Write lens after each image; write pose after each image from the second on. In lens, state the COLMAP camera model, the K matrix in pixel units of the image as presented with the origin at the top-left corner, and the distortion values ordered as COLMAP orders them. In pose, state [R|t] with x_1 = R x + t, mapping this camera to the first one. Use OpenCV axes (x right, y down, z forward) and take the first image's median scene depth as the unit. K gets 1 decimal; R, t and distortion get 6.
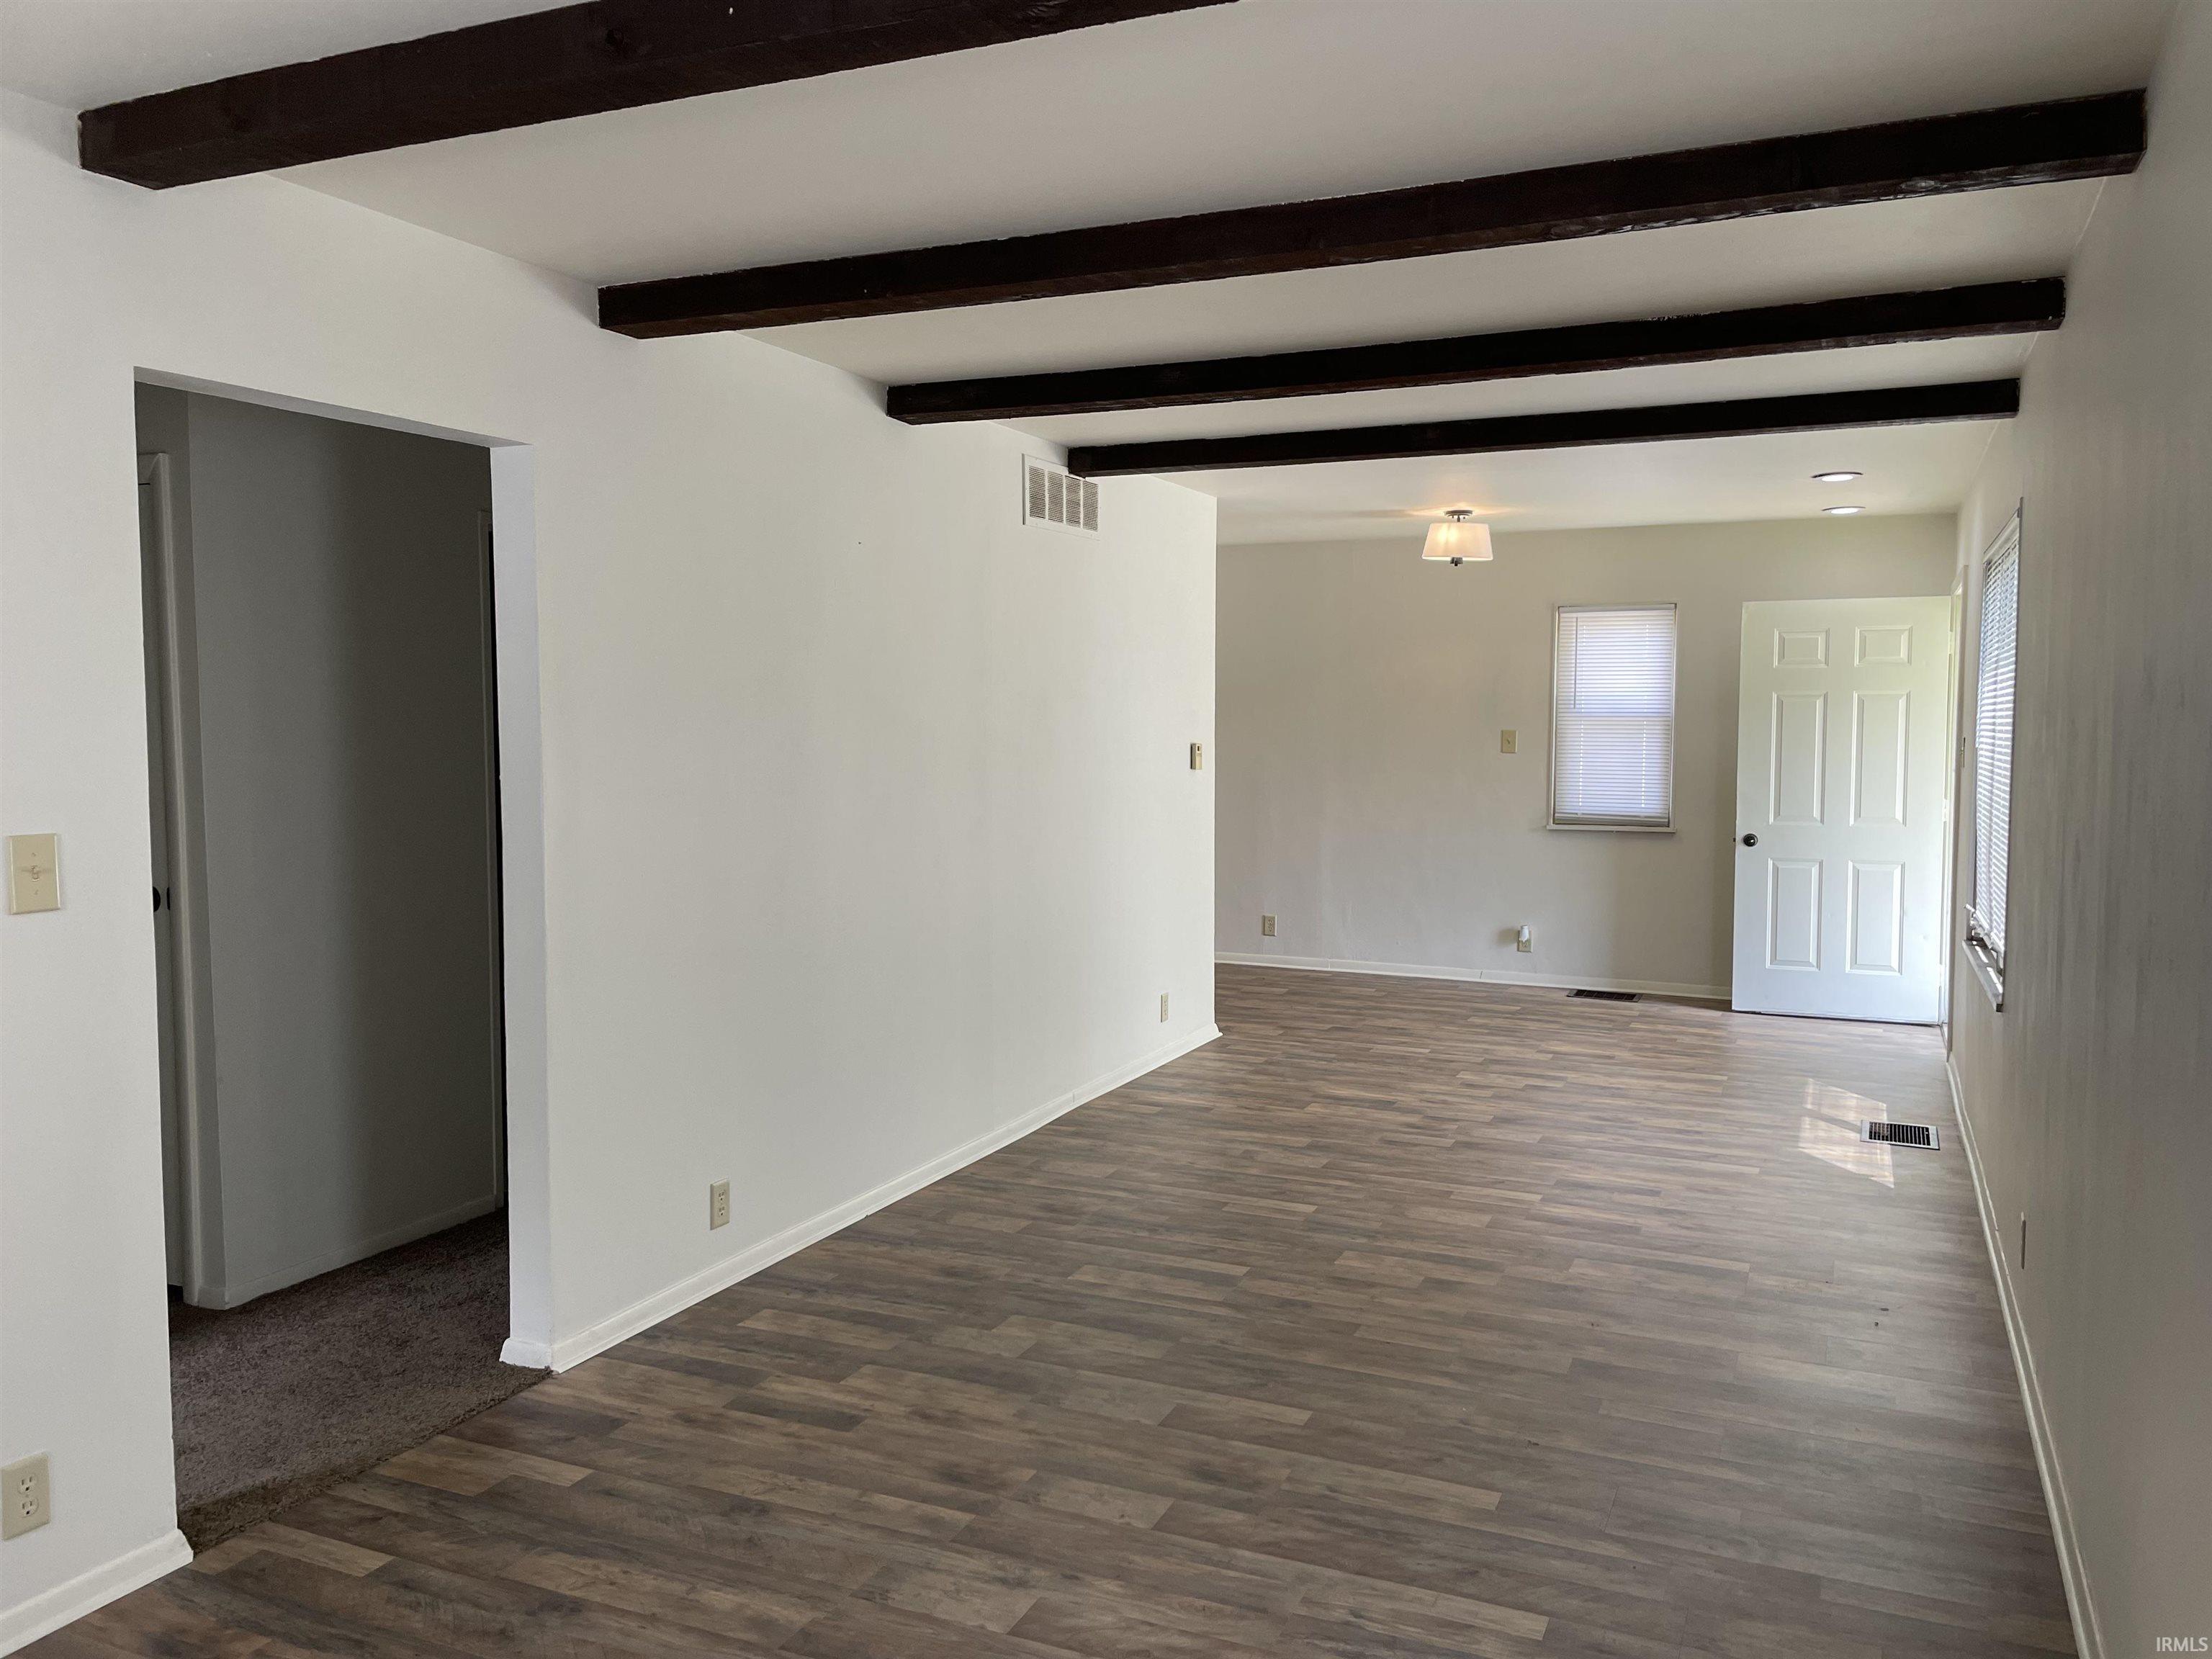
lens RADIAL K [[1680.0, 0, 1129.6], [0, 1680.0, 810.7], [0, 0, 1]] dist [0.095448, -0.122244]
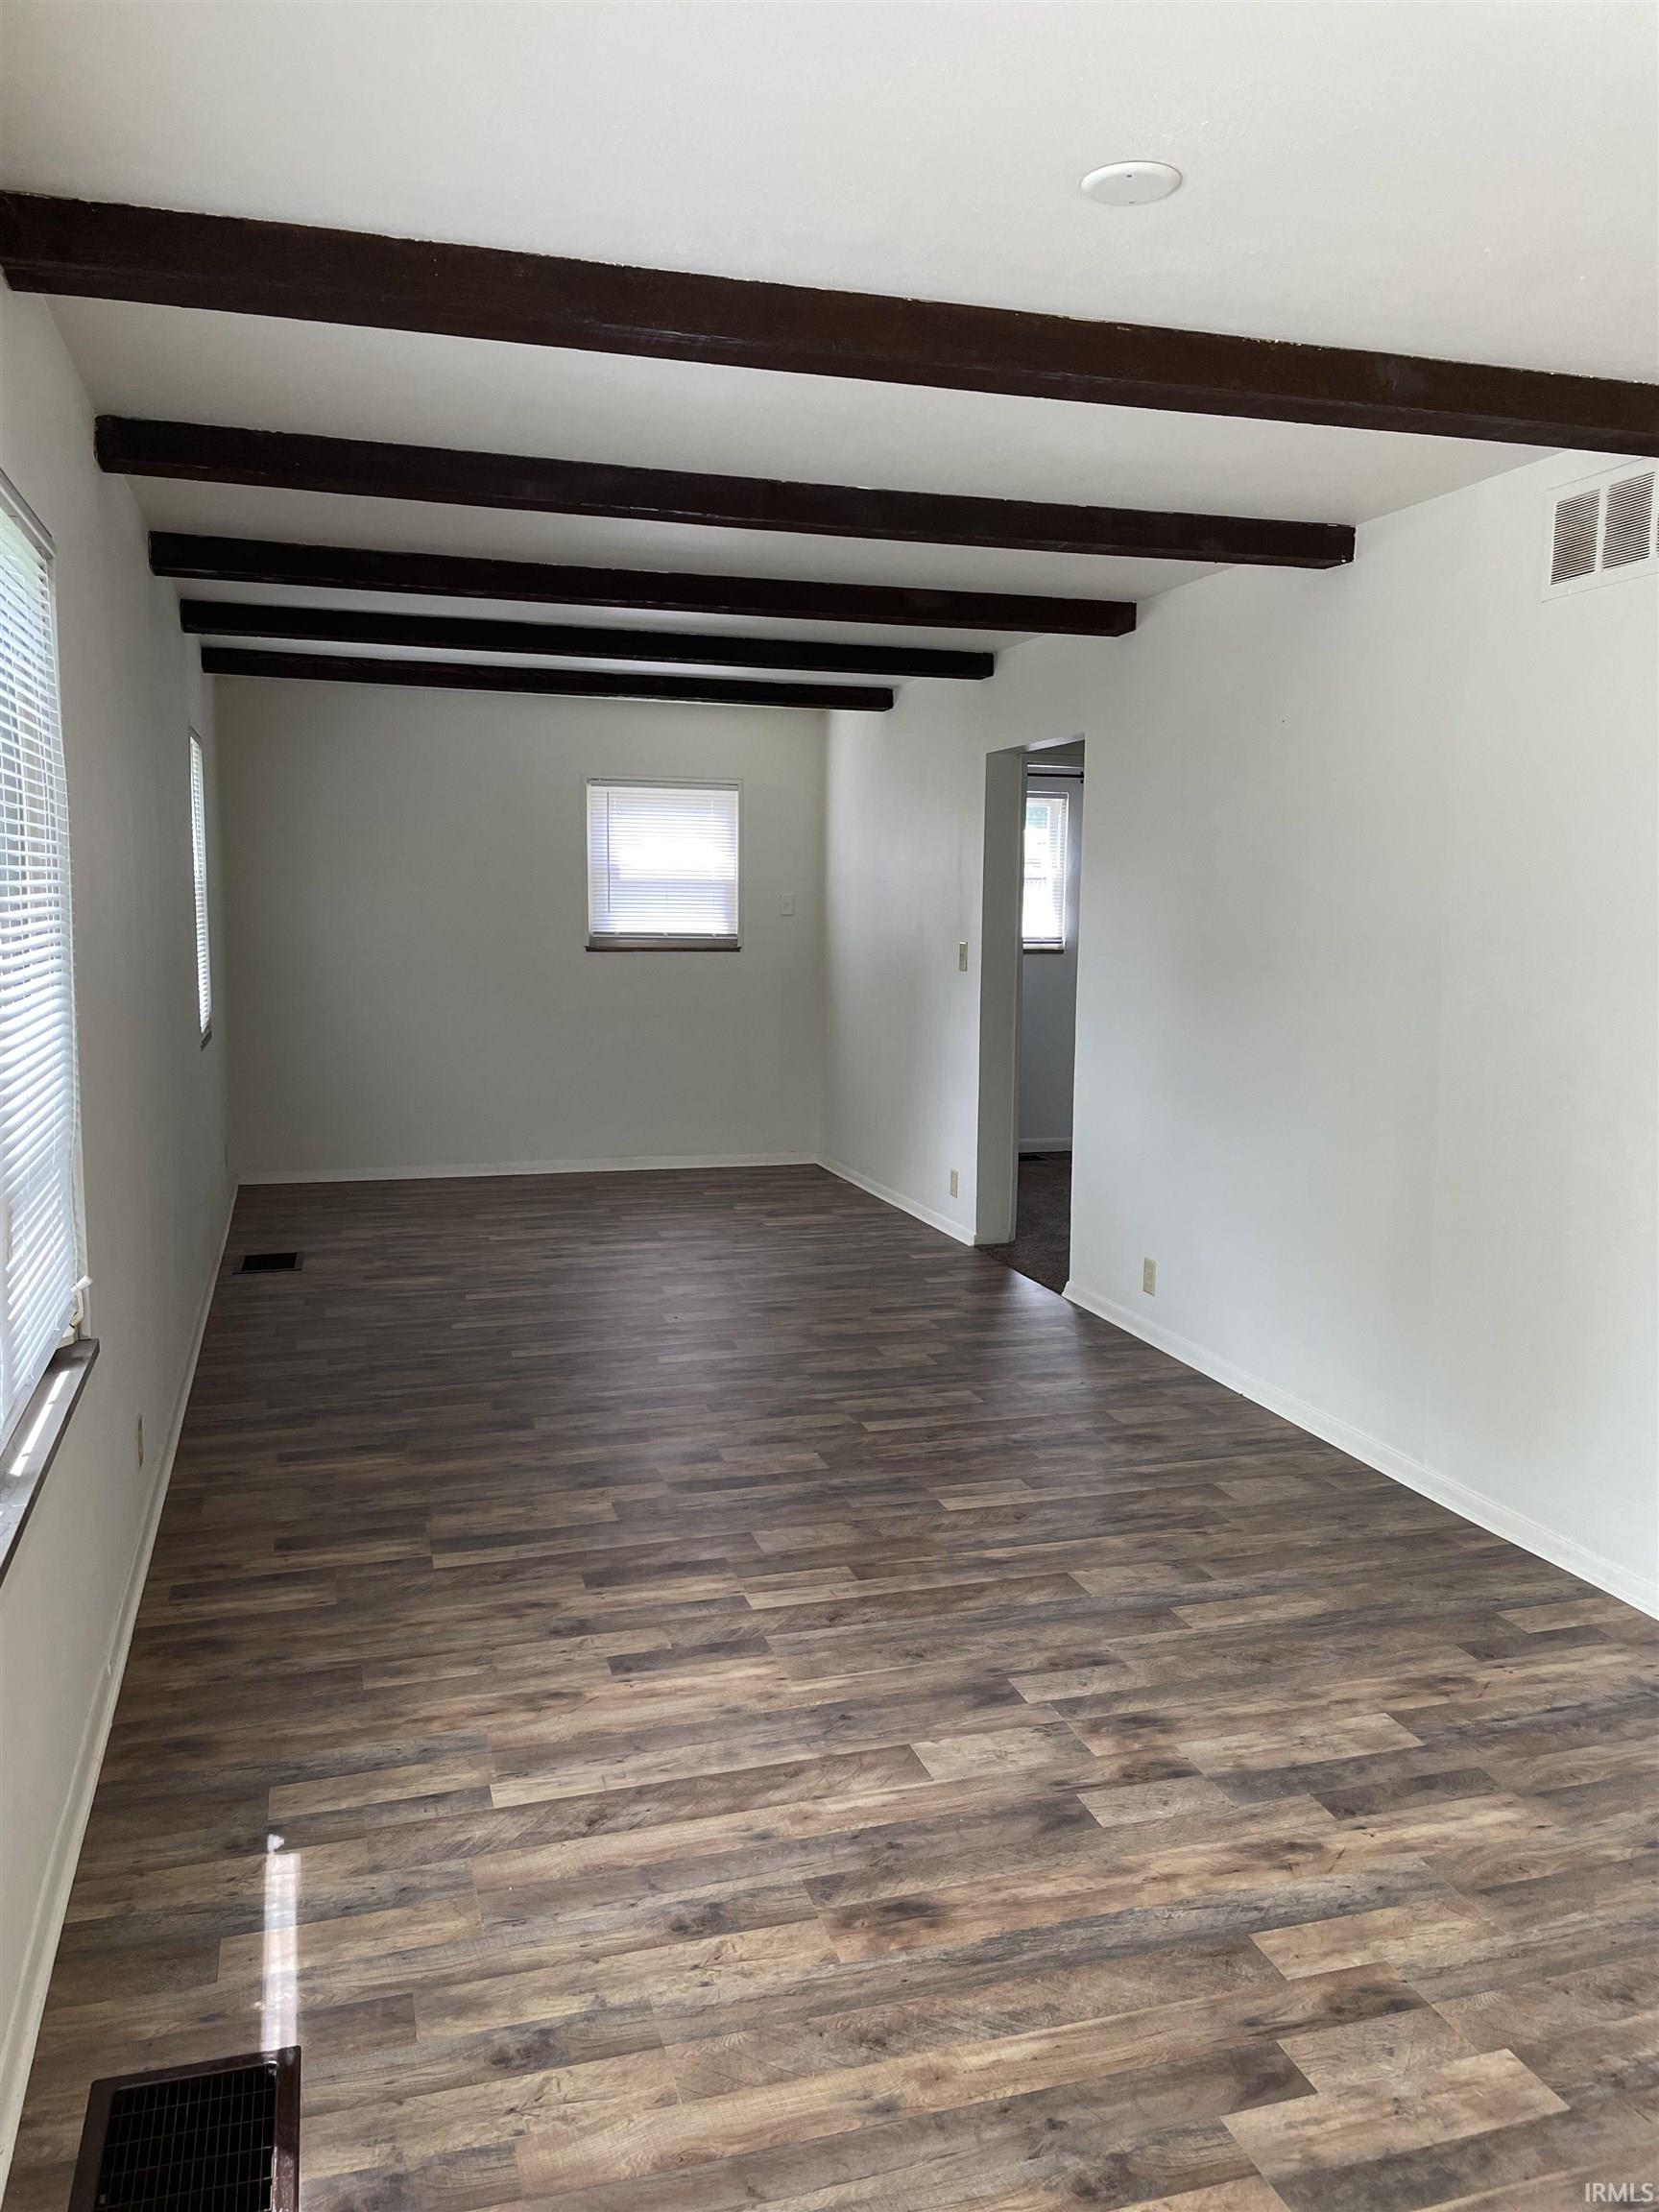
lens RADIAL K [[1681.6, 0, 829.5], [0, 1681.6, 1106.0], [0, 0, 1]] dist [0.090246, -0.116834]
pose [[-0.761675, 0.071510, -0.644001, 0.643247], [-0.052296, 0.983865, 0.171099, -0.086798], [0.645845, 0.164001, -0.745646, 1.497556]]
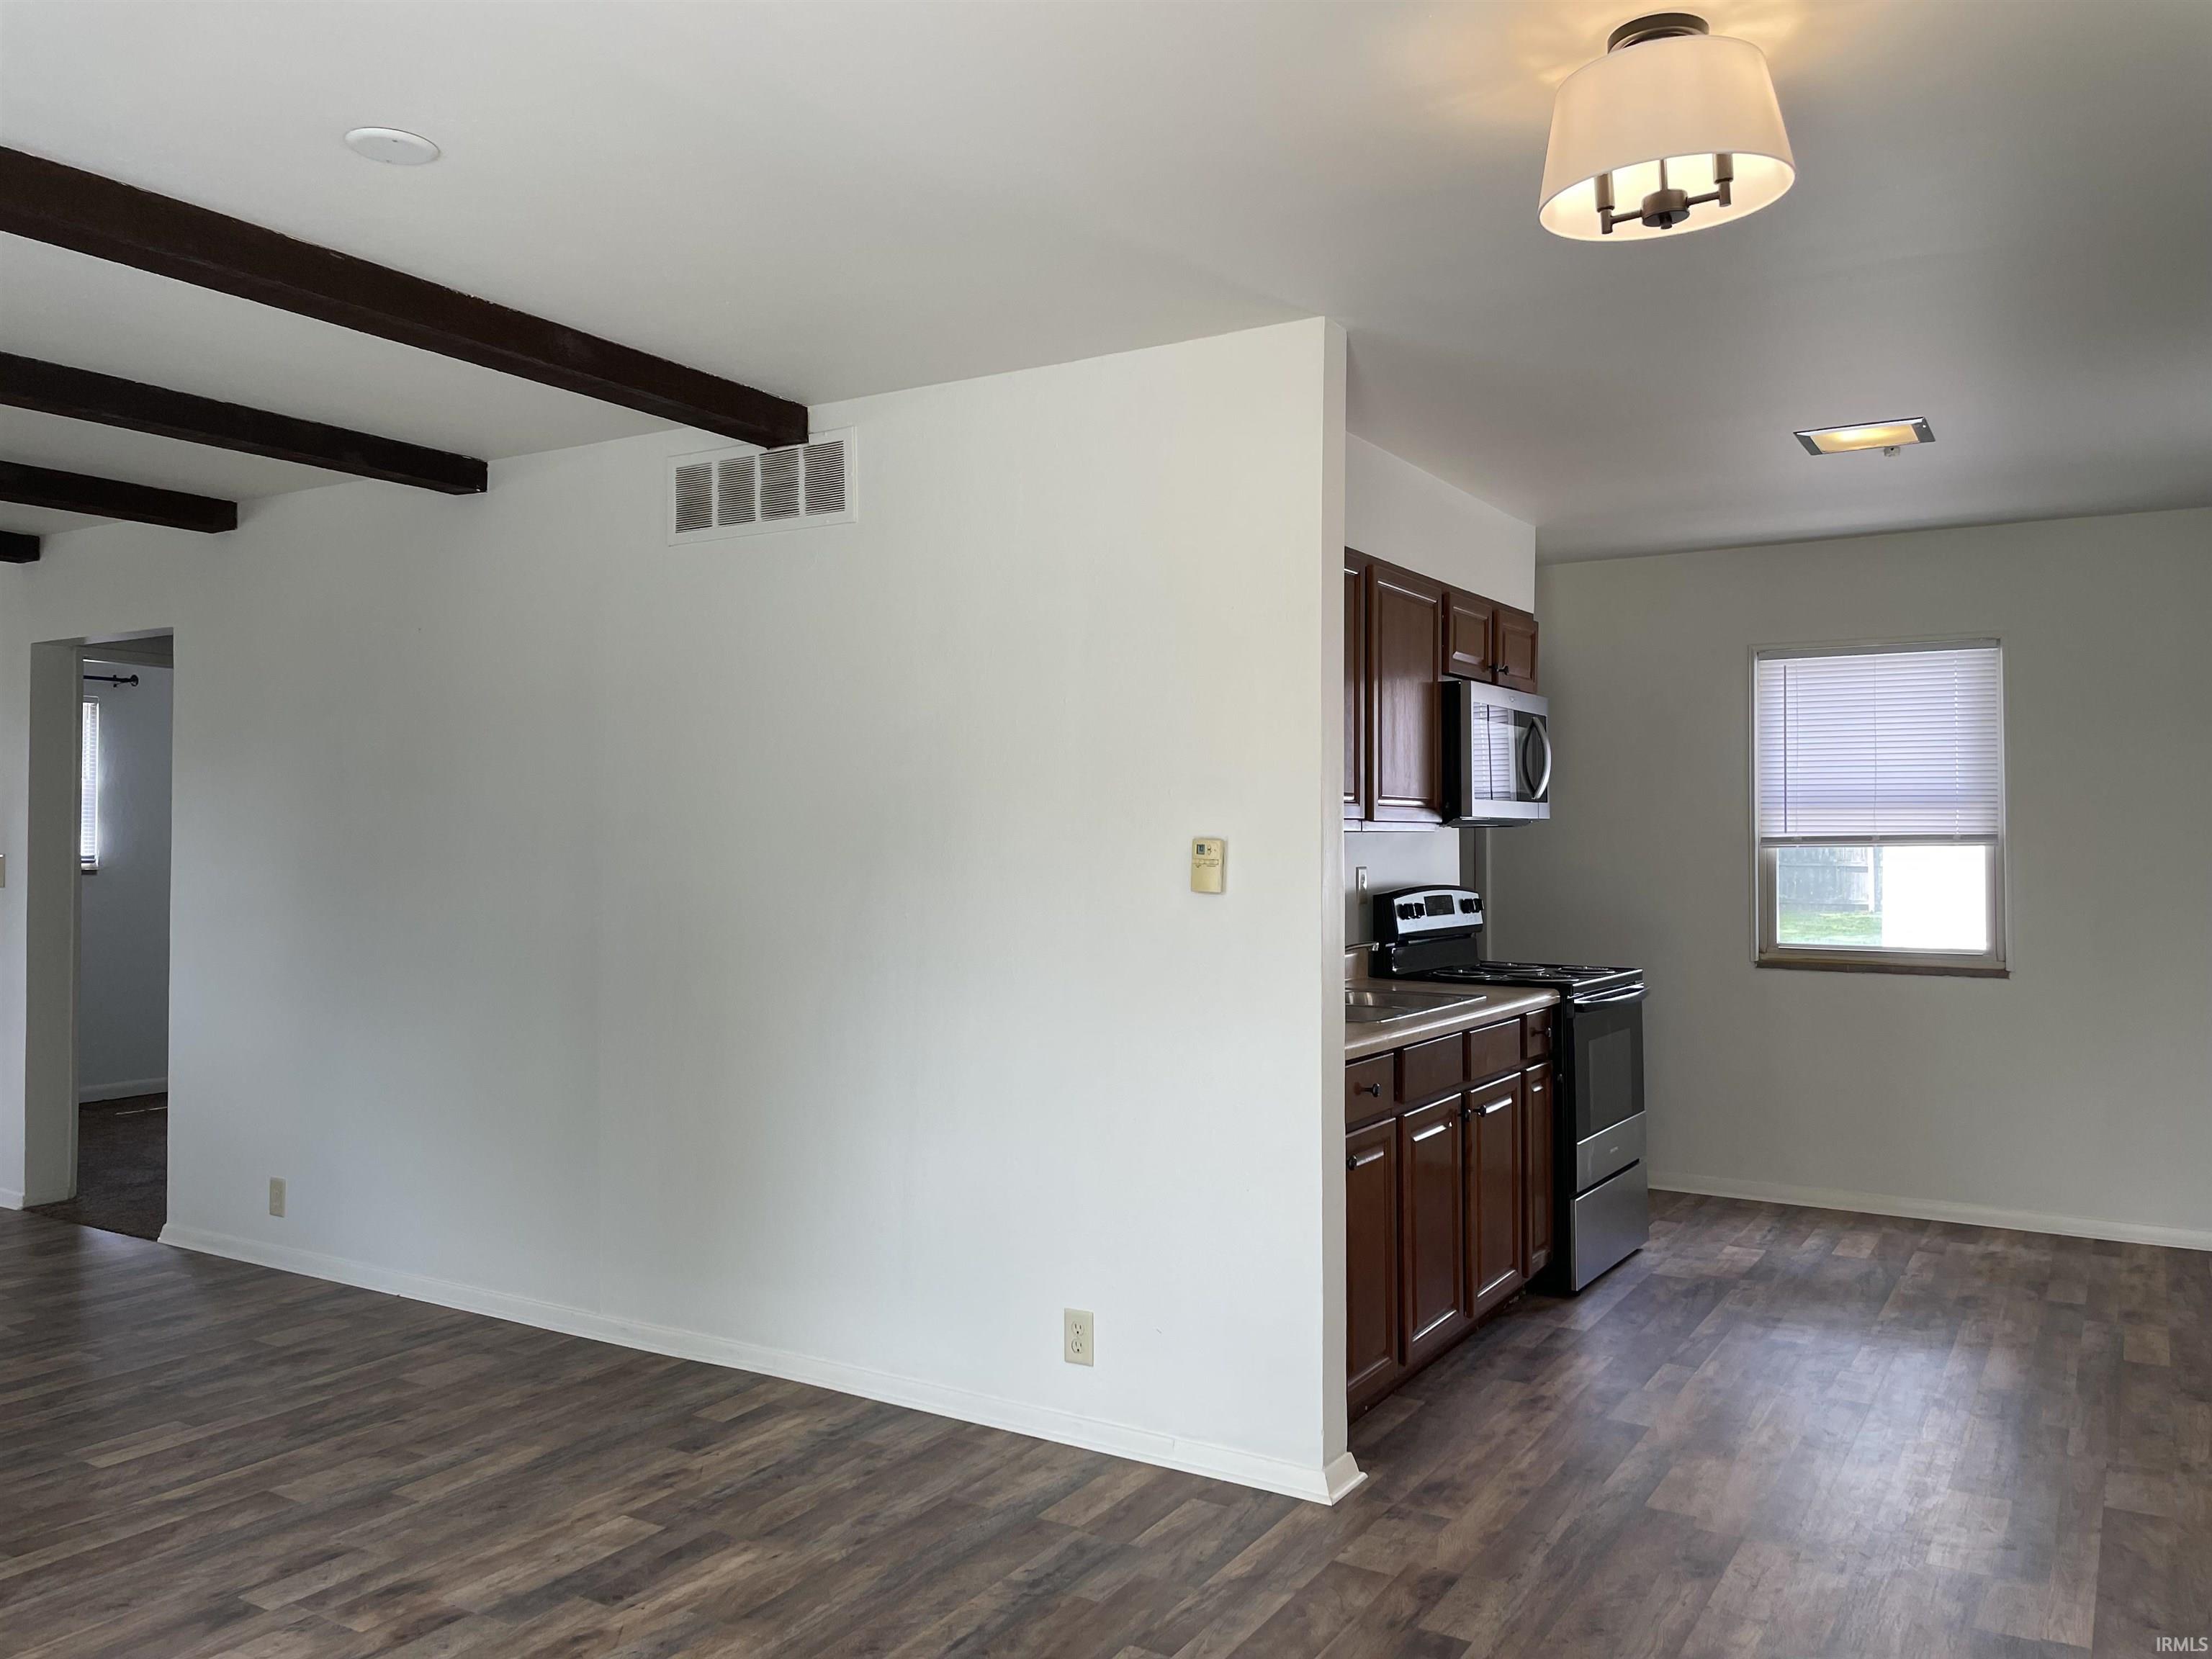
lens RADIAL K [[1680.0, 0, 1129.6], [0, 1680.0, 810.7], [0, 0, 1]] dist [0.095448, -0.122244]
pose [[-0.138331, -0.017458, -0.990232, 0.752242], [-0.064793, 0.997862, -0.008541, -0.062366], [0.988264, 0.062979, -0.139166, 1.478653]]
